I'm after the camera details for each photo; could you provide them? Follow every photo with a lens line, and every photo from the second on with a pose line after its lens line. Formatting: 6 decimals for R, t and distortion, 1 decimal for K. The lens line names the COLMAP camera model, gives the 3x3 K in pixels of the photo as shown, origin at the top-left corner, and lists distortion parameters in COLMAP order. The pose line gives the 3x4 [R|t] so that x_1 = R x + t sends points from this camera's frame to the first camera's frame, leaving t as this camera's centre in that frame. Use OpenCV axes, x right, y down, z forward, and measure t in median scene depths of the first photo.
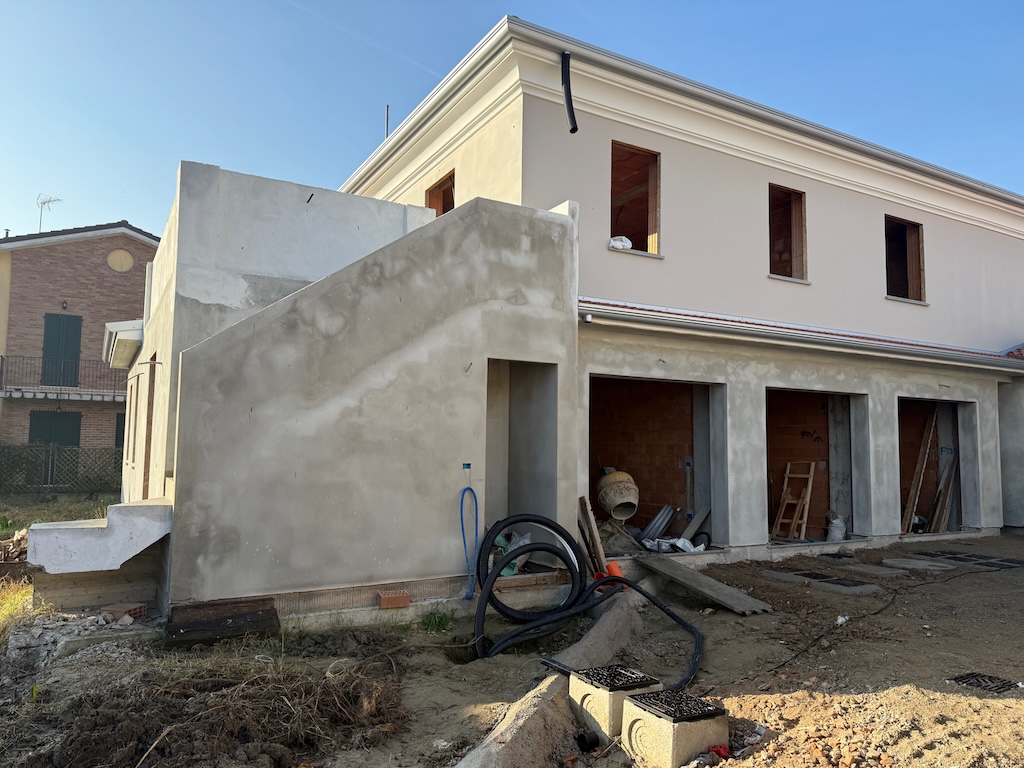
lens RADIAL K [[740.7, 0, 514.2], [0, 740.7, 387.6], [0, 0, 1]] dist [0.045848, -0.052178]
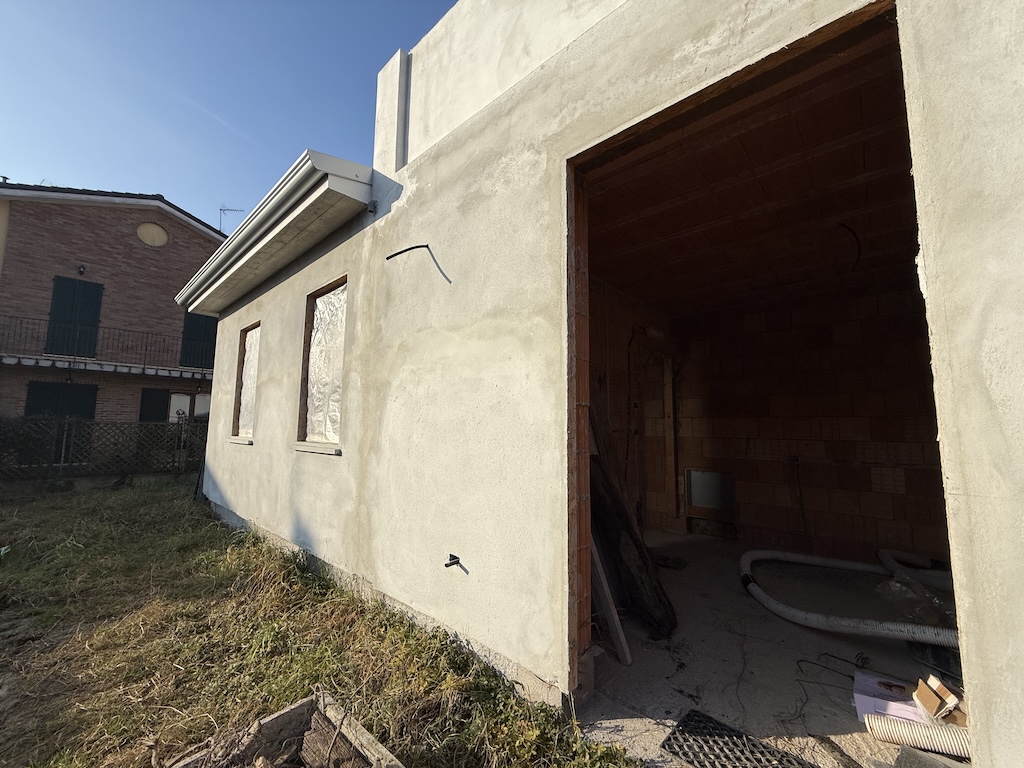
lens RADIAL K [[411.4, 0, 514.5], [0, 411.4, 386.5], [0, 0, 1]] dist [-0.002107, -0.000148]
pose [[0.950637, 0.031250, 0.308727, -0.242862], [-0.026862, 0.999469, -0.018454, 0.030730], [-0.309139, 0.009250, 0.950972, 0.349931]]
